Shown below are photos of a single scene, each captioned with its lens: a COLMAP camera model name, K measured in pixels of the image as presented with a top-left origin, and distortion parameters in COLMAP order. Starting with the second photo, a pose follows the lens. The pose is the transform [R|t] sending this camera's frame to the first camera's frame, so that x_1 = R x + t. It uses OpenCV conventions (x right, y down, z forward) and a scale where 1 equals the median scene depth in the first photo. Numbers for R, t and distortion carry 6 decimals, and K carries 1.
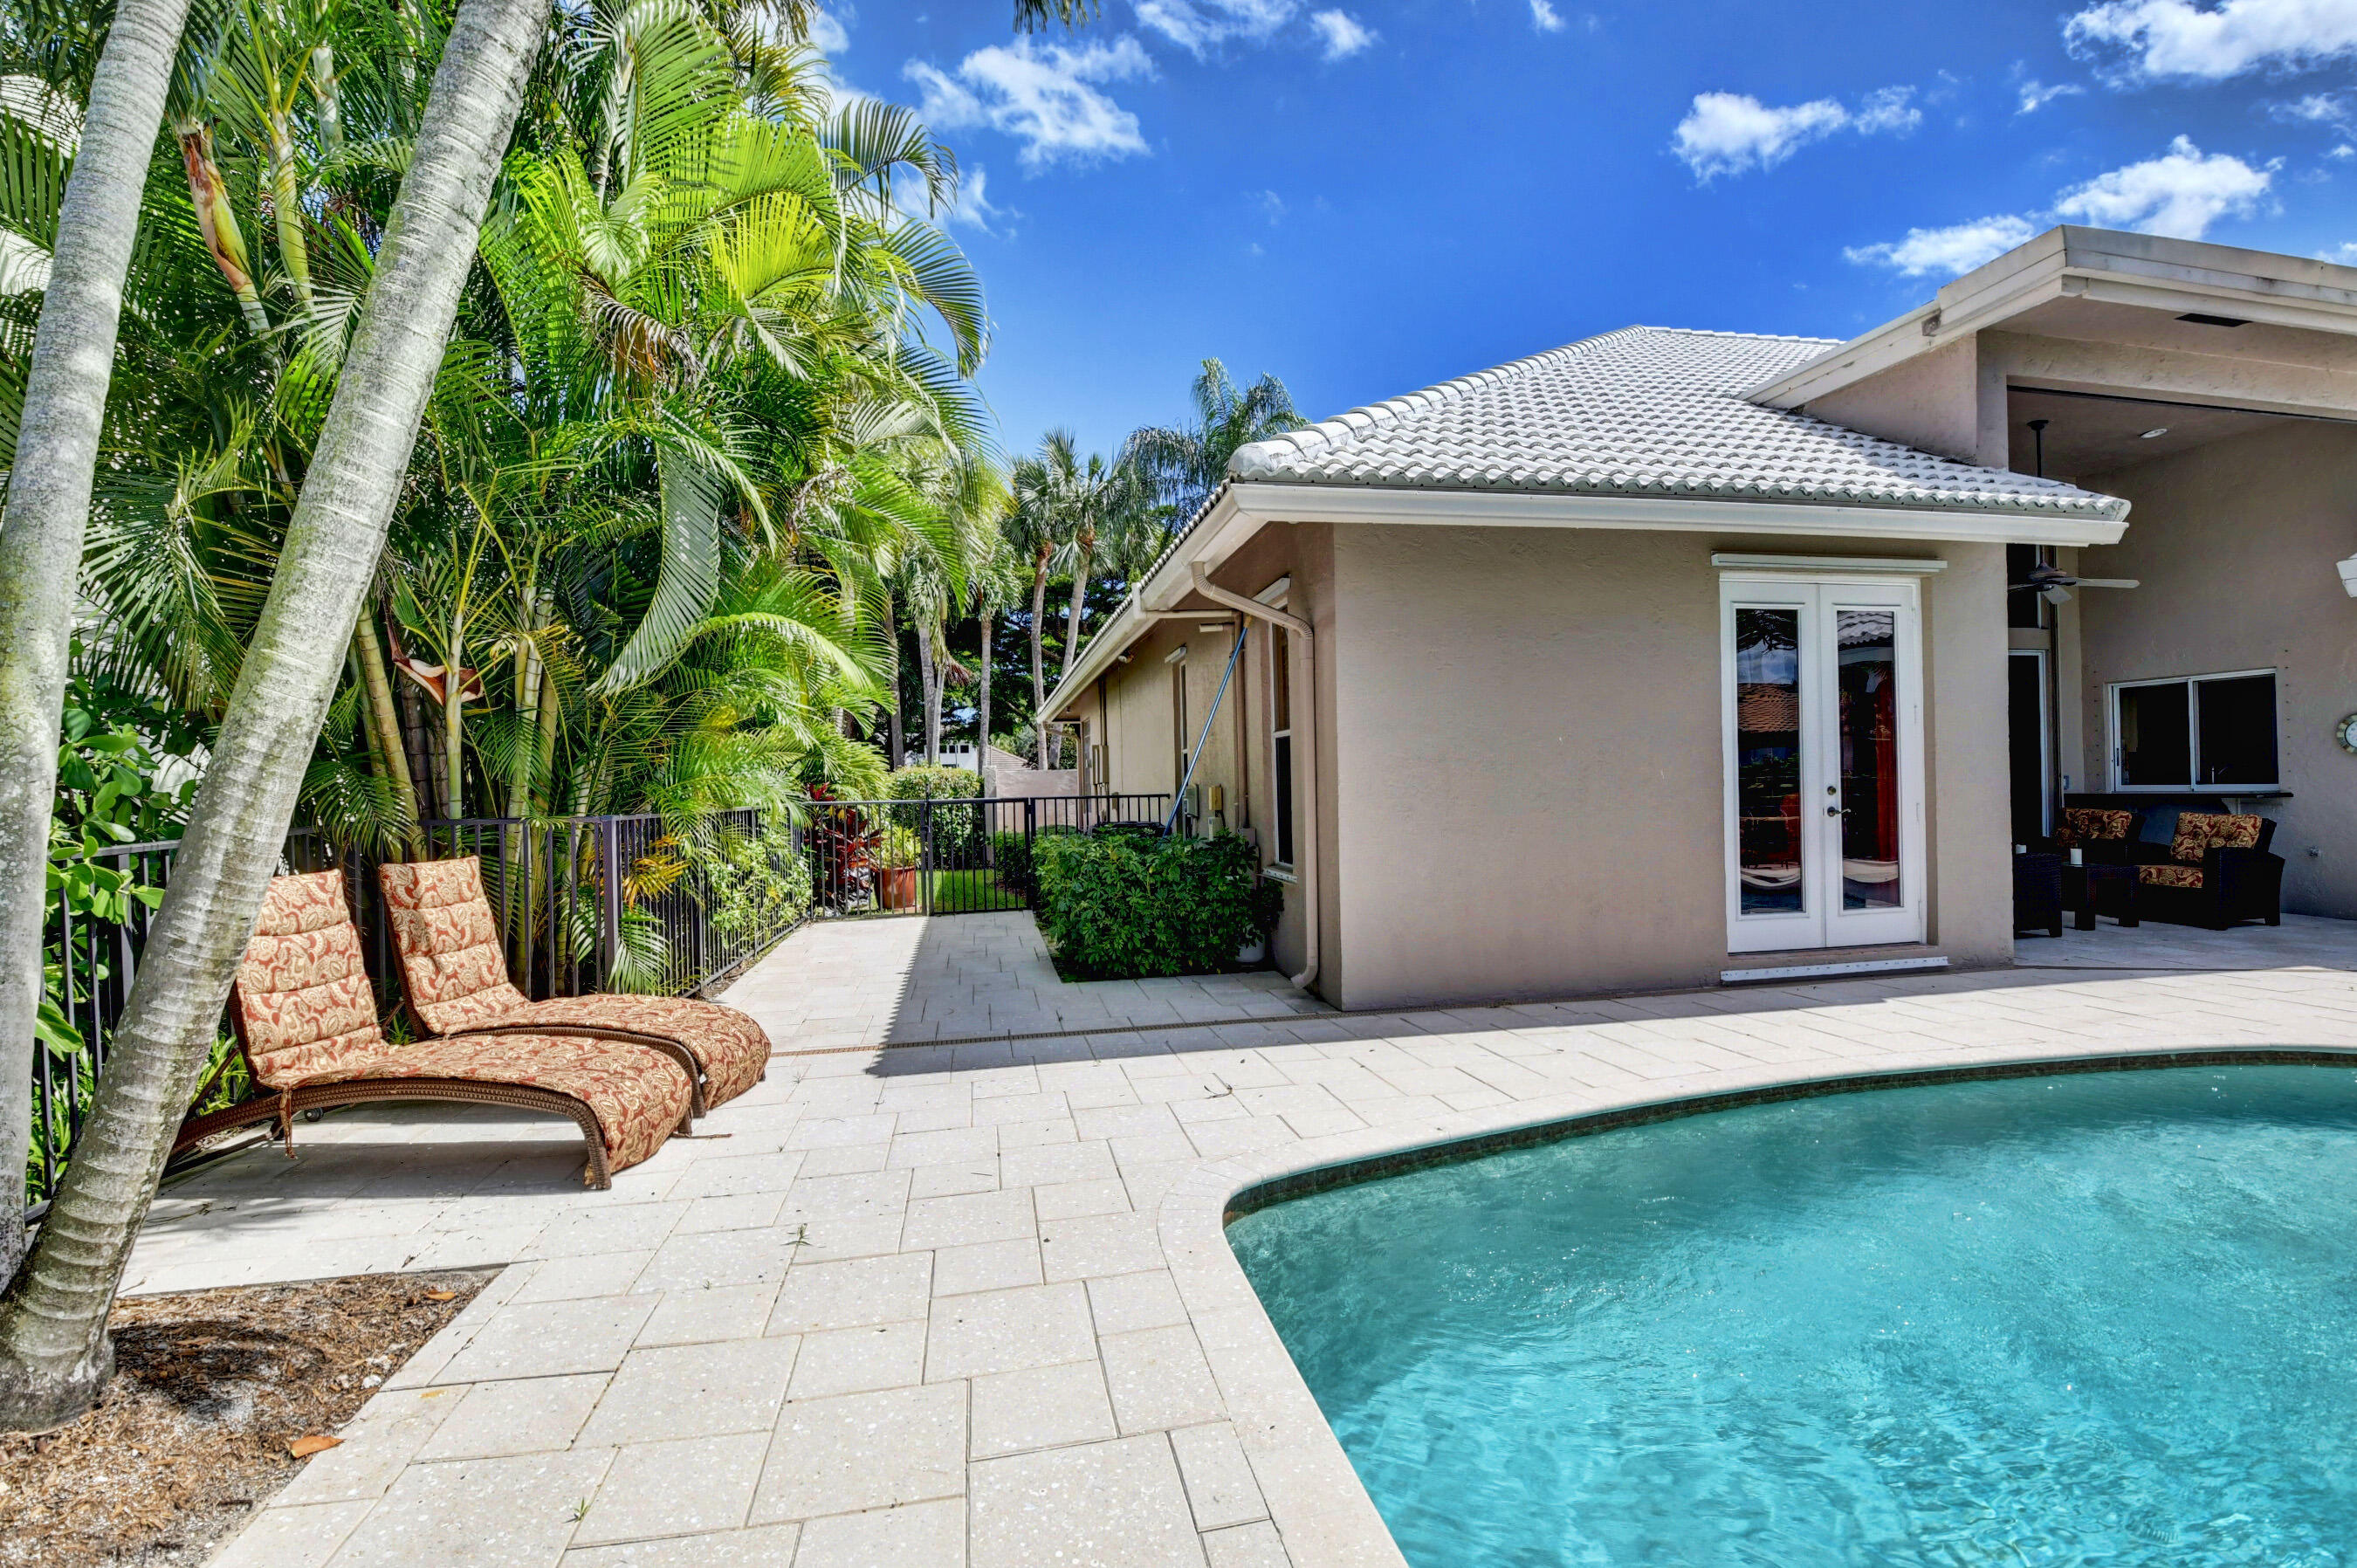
lens RADIAL K [[1050.0, 0, 1161.9], [0, 1050.0, 786.6], [0, 0, 1]] dist [-0.008904, -0.010454]
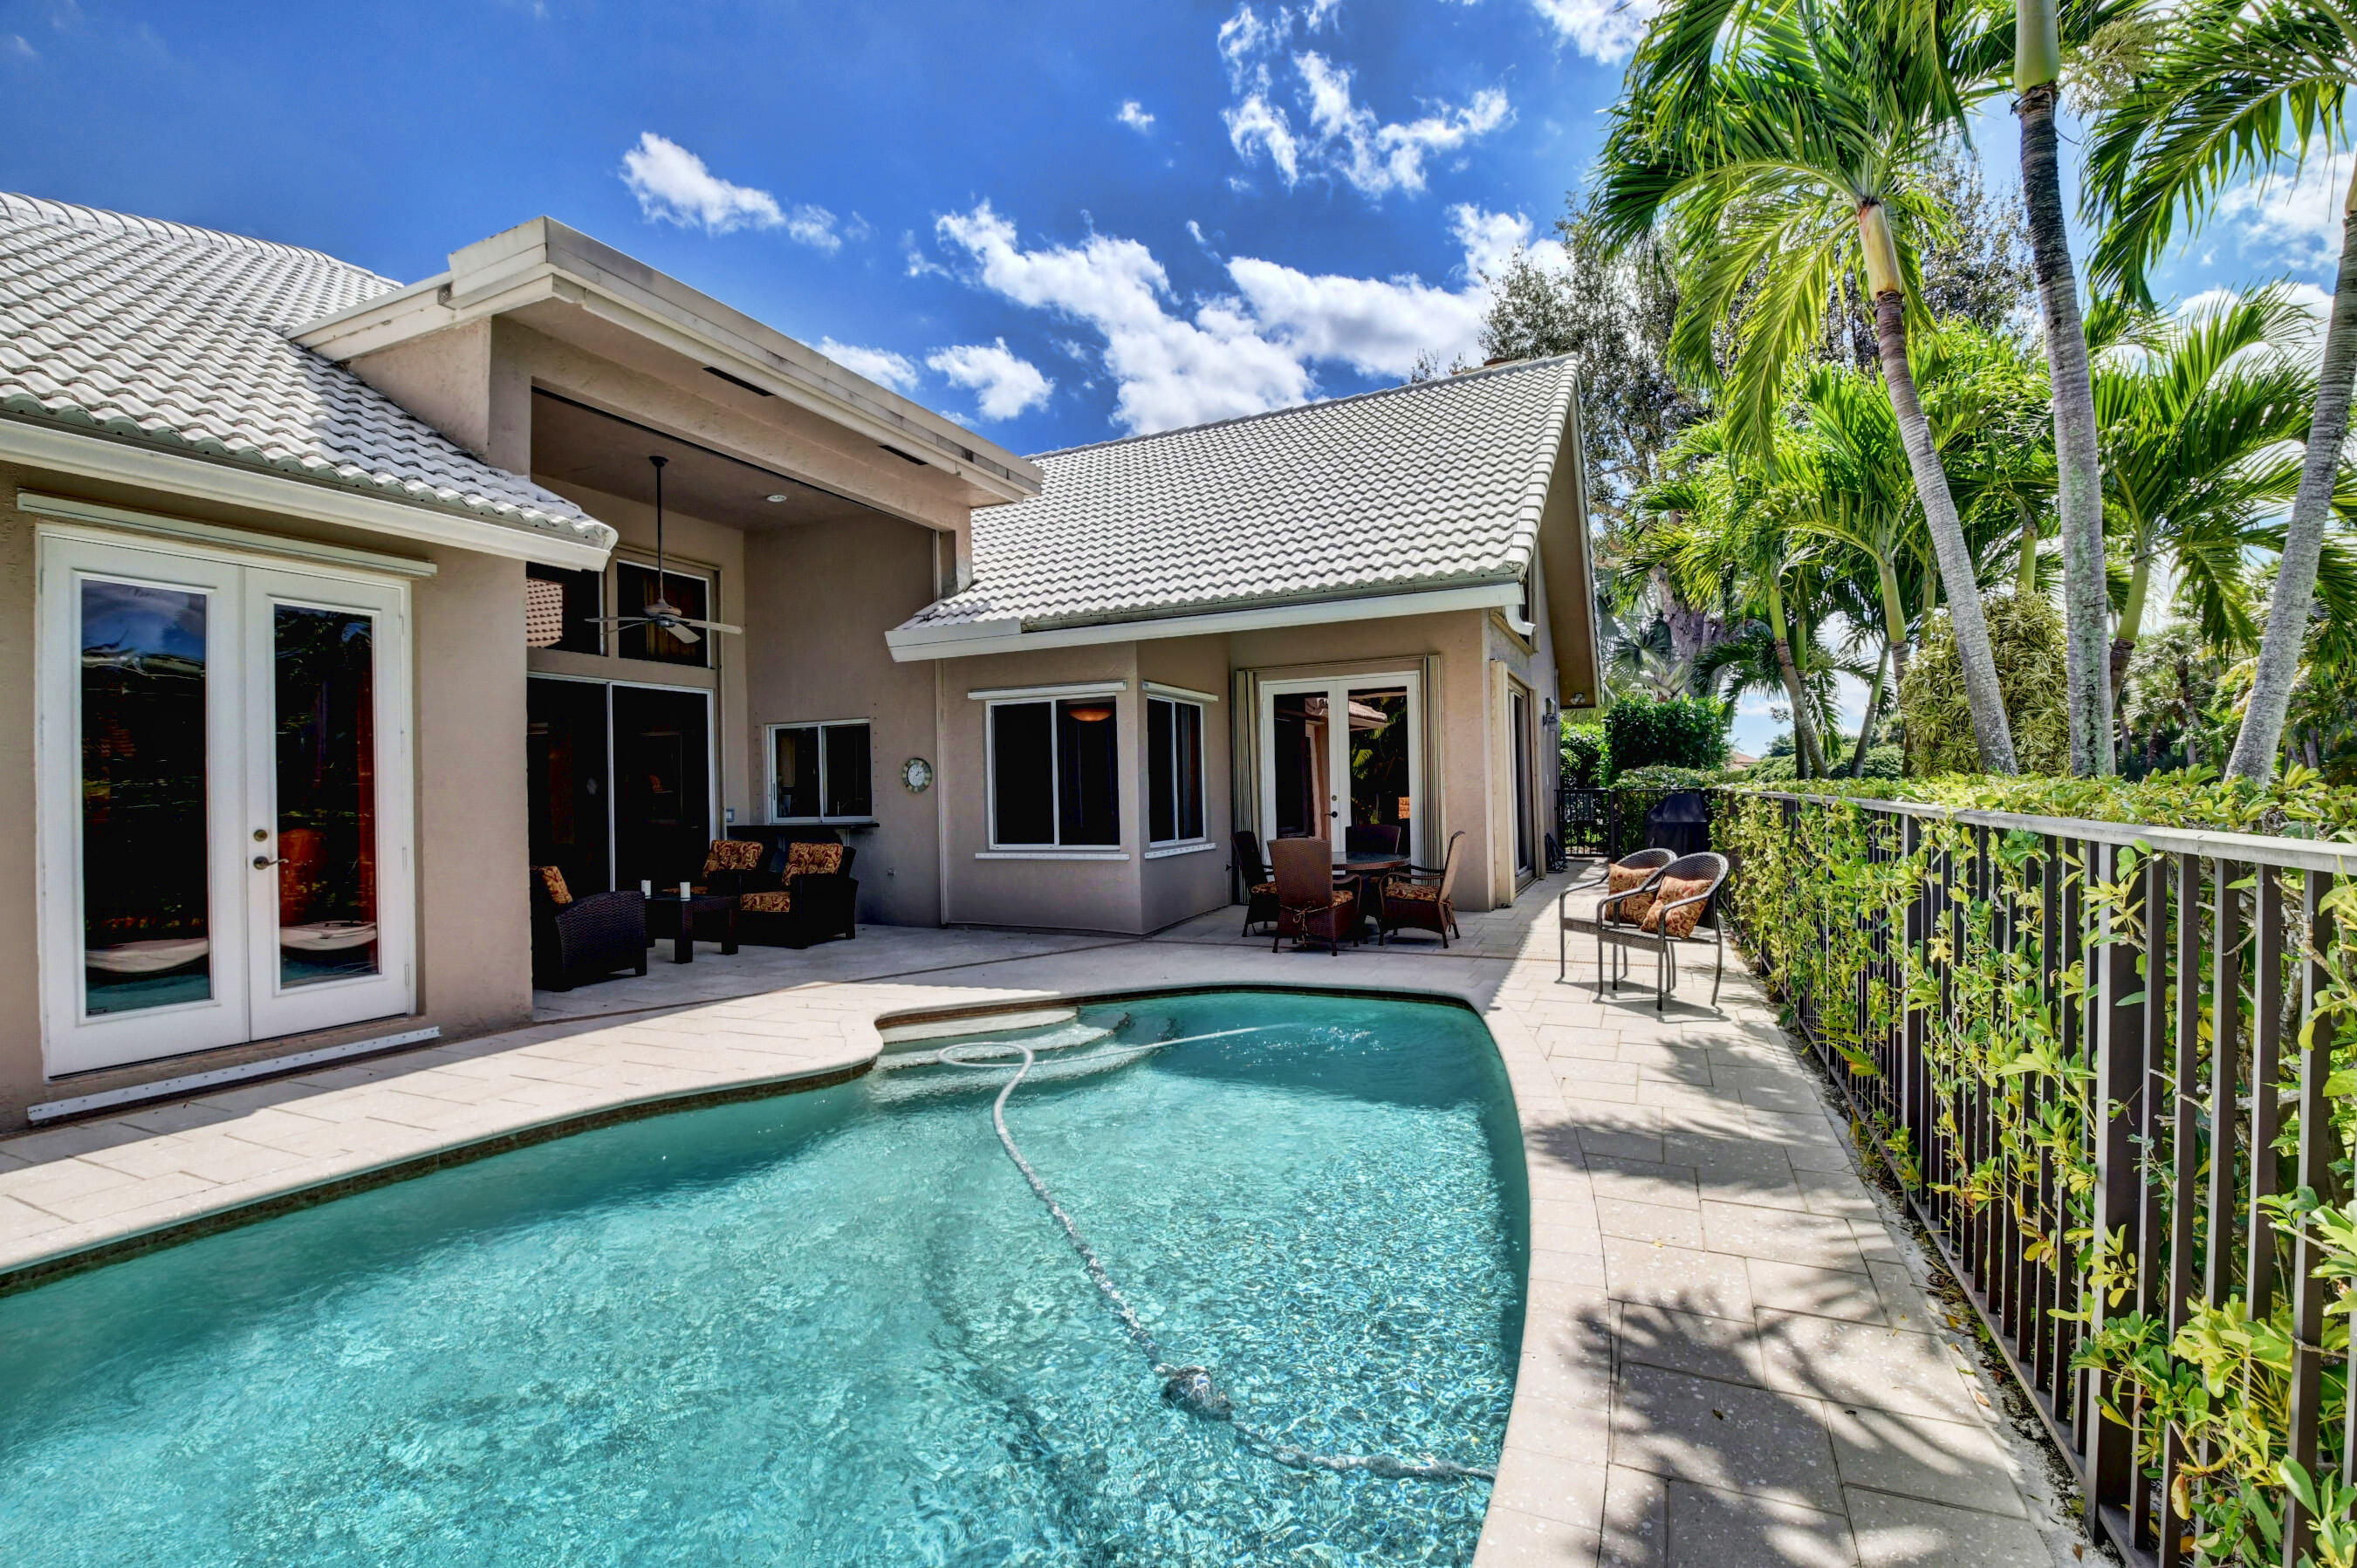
lens RADIAL K [[1049.9, 0, 1176.5], [0, 1049.9, 783.8], [0, 0, 1]] dist [-0.008904, -0.010454]
pose [[0.579967, 0.014683, 0.814508, 0.404715], [0.008683, 0.999669, -0.024203, -0.009748], [-0.814594, 0.021109, 0.579648, 0.007334]]
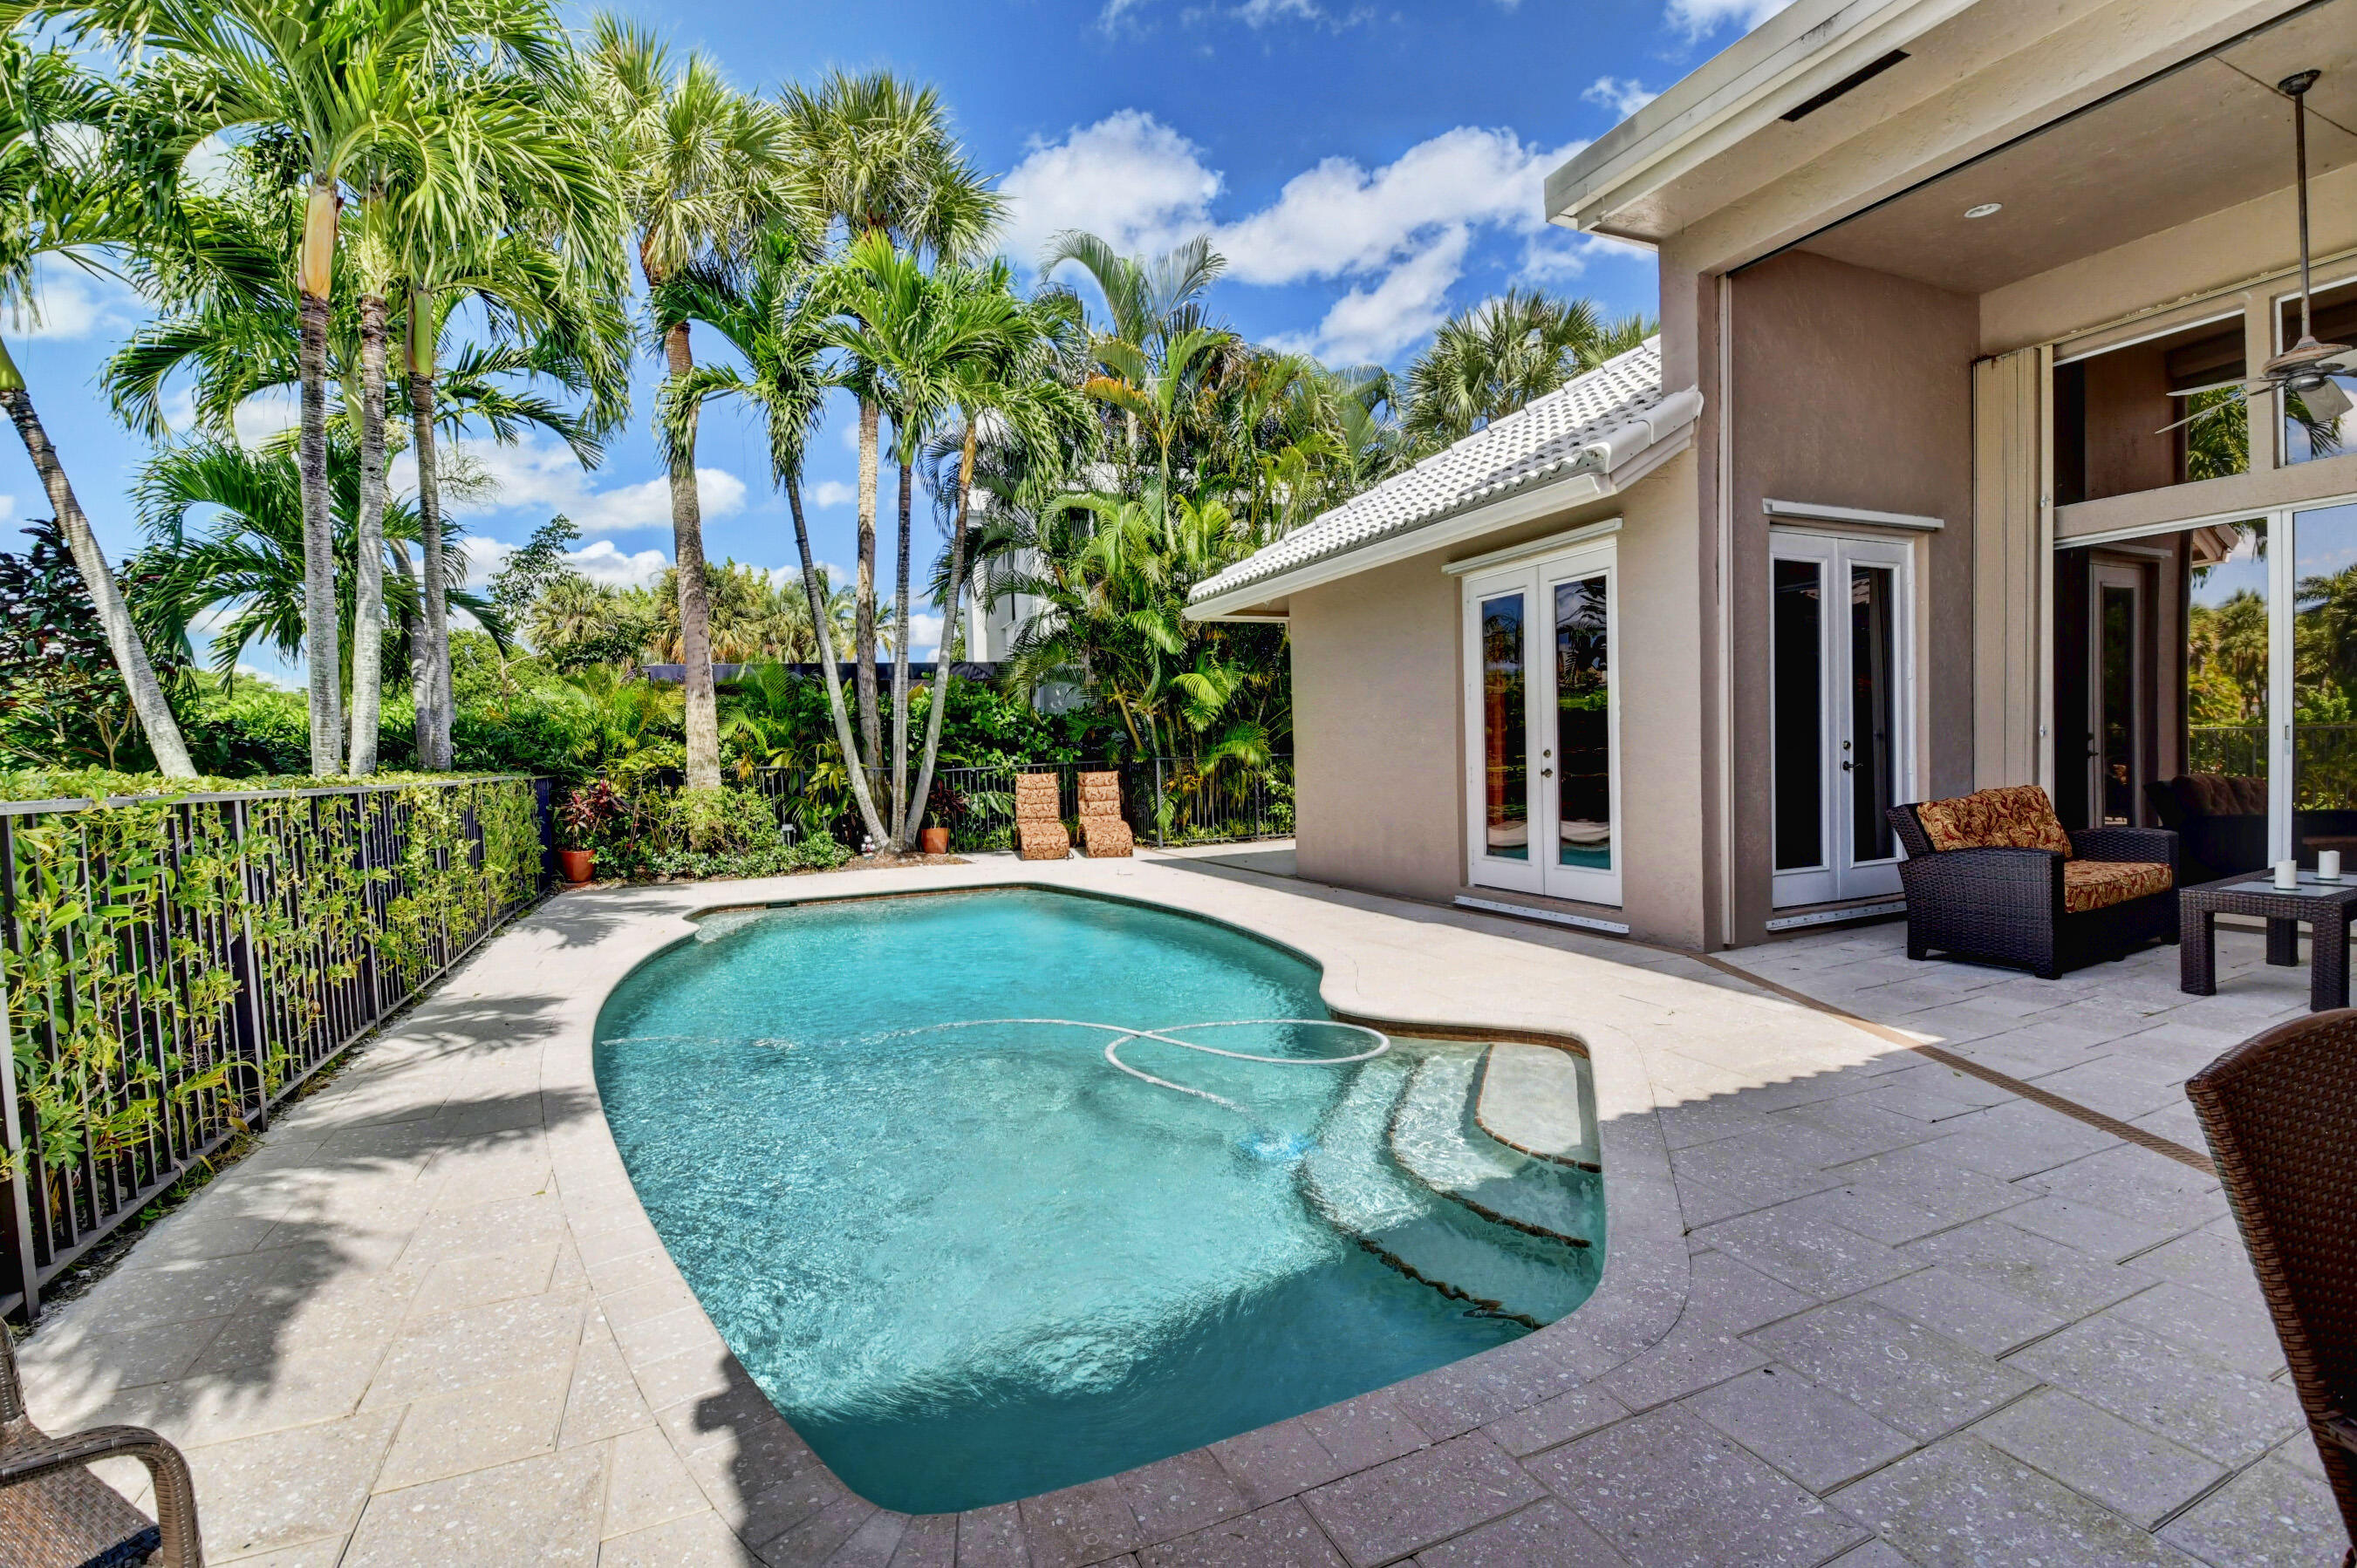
lens RADIAL K [[1049.8, 0, 1195.6], [0, 1049.8, 786.4], [0, 0, 1]] dist [-0.008904, -0.010454]
pose [[0.233583, 0.046261, -0.971236, 1.600373], [0.027731, 0.998144, 0.054212, -0.031427], [0.971941, -0.039596, 0.231867, 0.380755]]
